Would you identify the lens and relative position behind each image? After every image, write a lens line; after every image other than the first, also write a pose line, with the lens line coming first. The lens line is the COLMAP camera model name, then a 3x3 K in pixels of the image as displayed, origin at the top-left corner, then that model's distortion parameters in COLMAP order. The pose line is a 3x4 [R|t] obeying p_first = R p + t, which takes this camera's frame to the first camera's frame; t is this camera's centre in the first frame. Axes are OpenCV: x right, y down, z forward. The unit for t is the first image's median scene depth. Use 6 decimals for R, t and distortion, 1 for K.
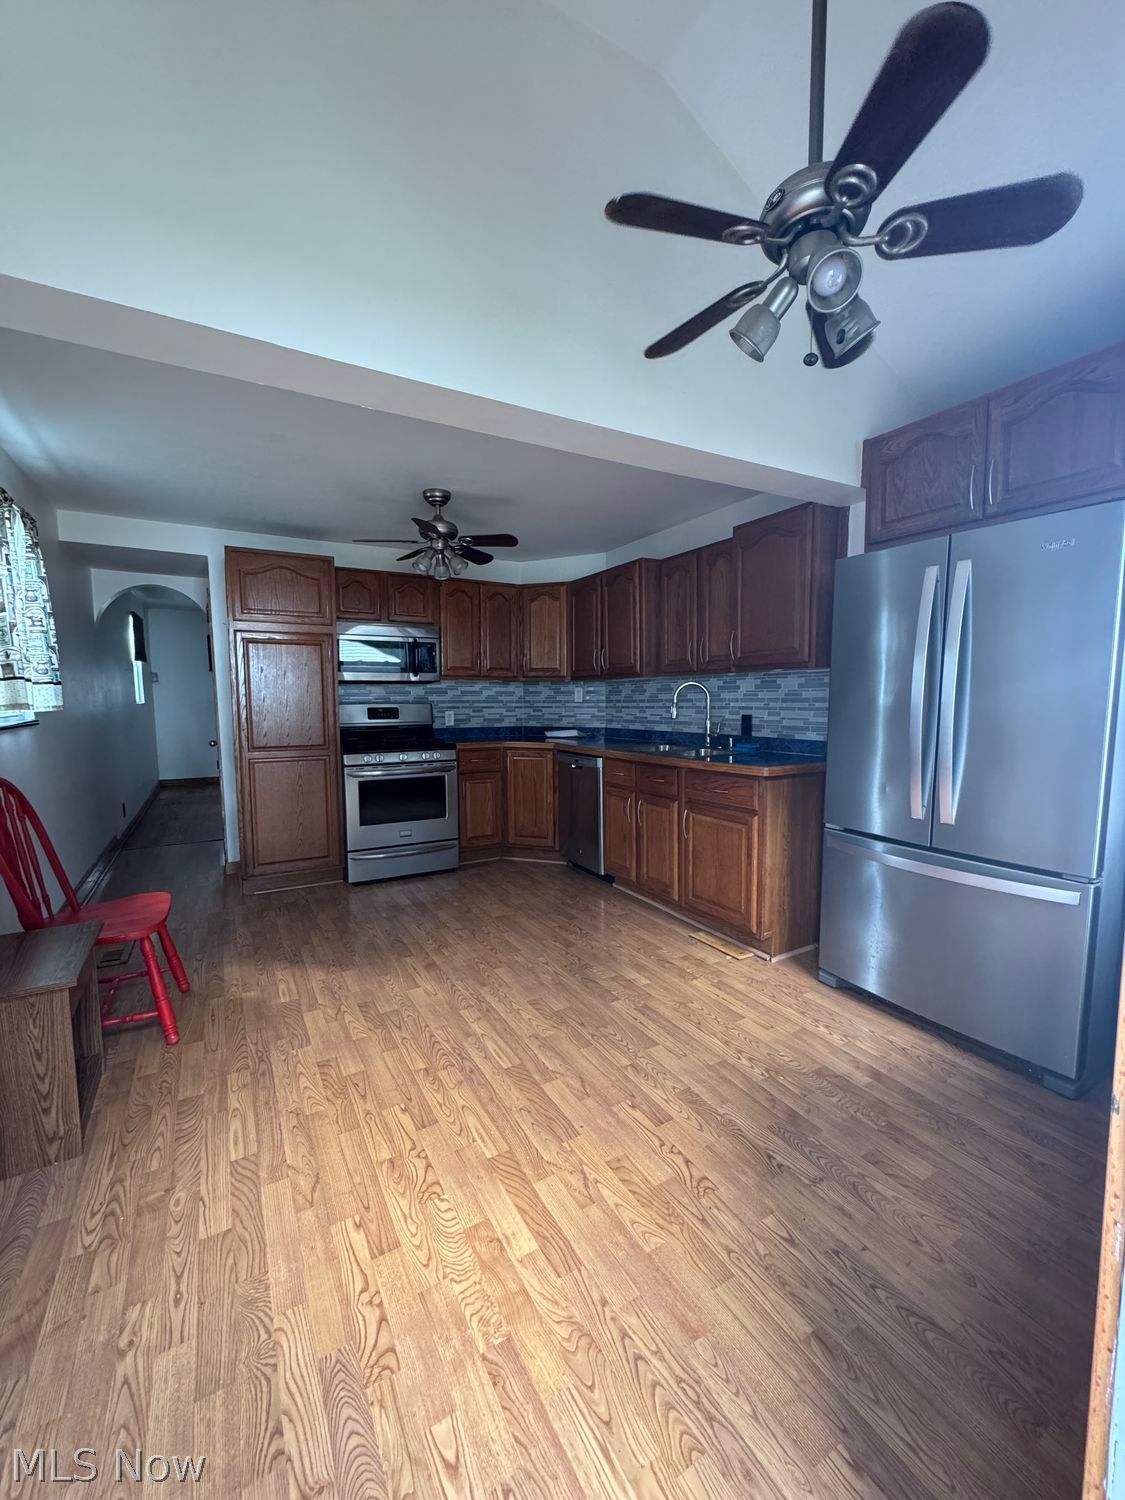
lens RADIAL K [[598.5, 0, 559.2], [0, 598.5, 753.2], [0, 0, 1]] dist [-0.001944, 0.000184]
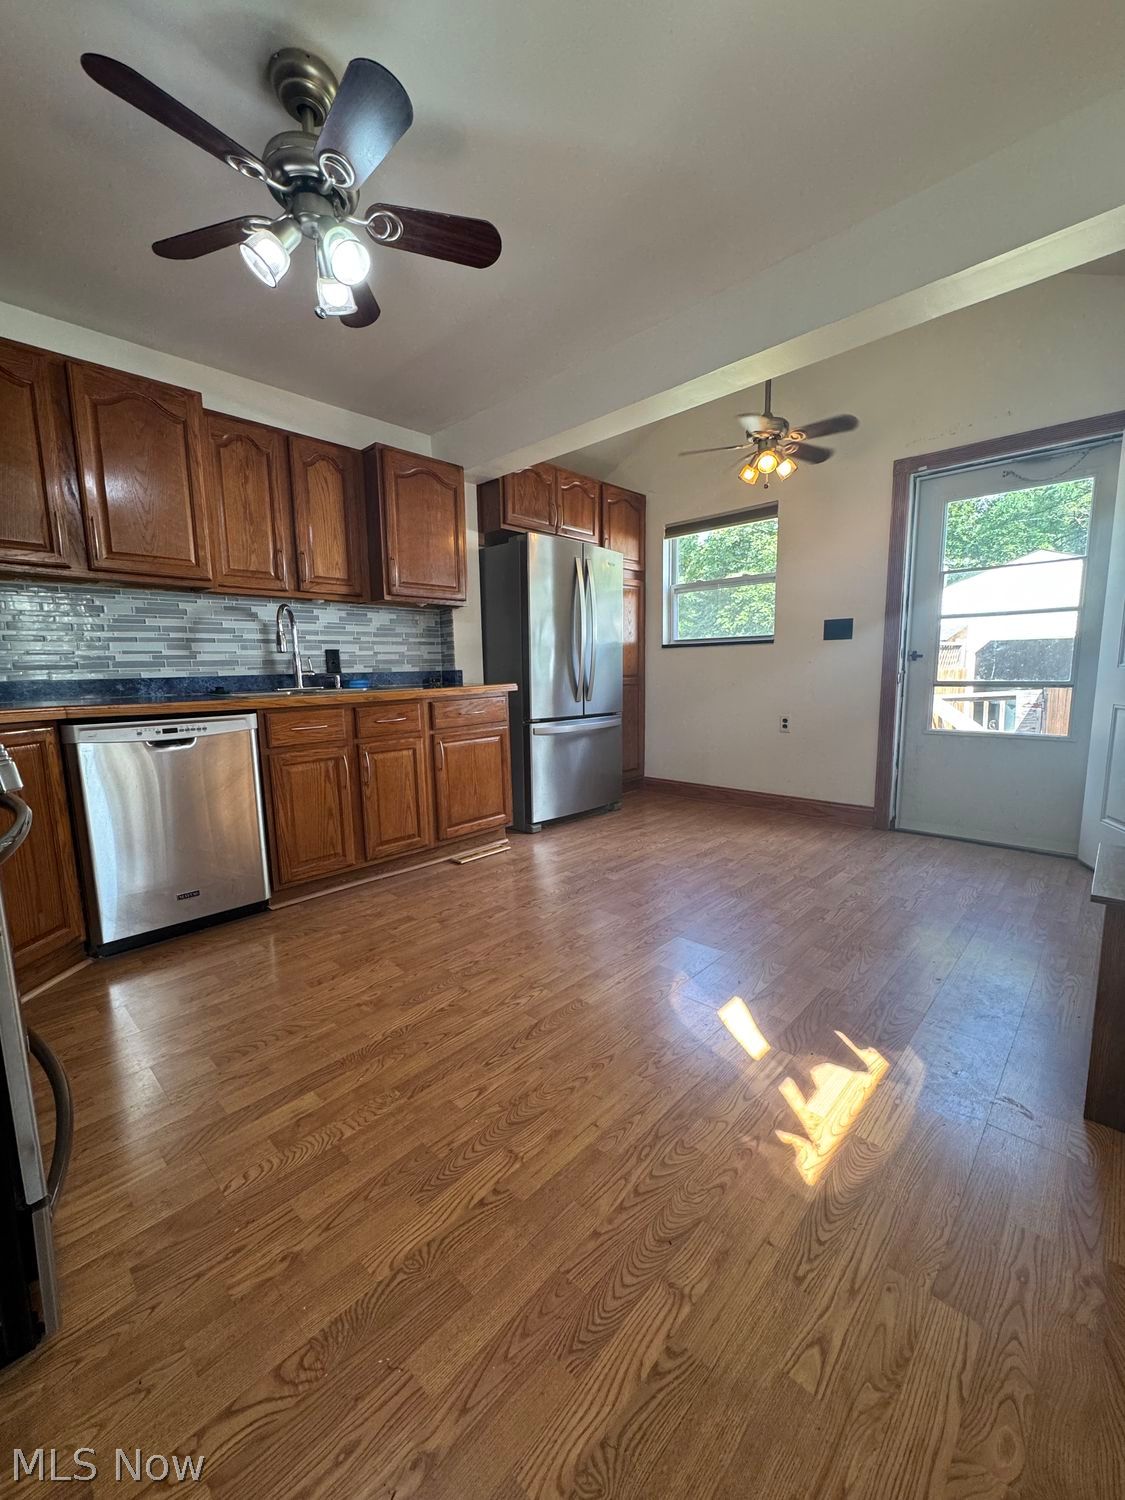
lens RADIAL K [[598.5, 0, 559.5], [0, 598.5, 747.1], [0, 0, 1]] dist [-0.001944, 0.000184]
pose [[-0.281060, -0.112881, 0.953029, -0.707292], [0.108599, 0.982939, 0.148451, -0.017527], [-0.953526, 0.145222, -0.264006, 0.998182]]
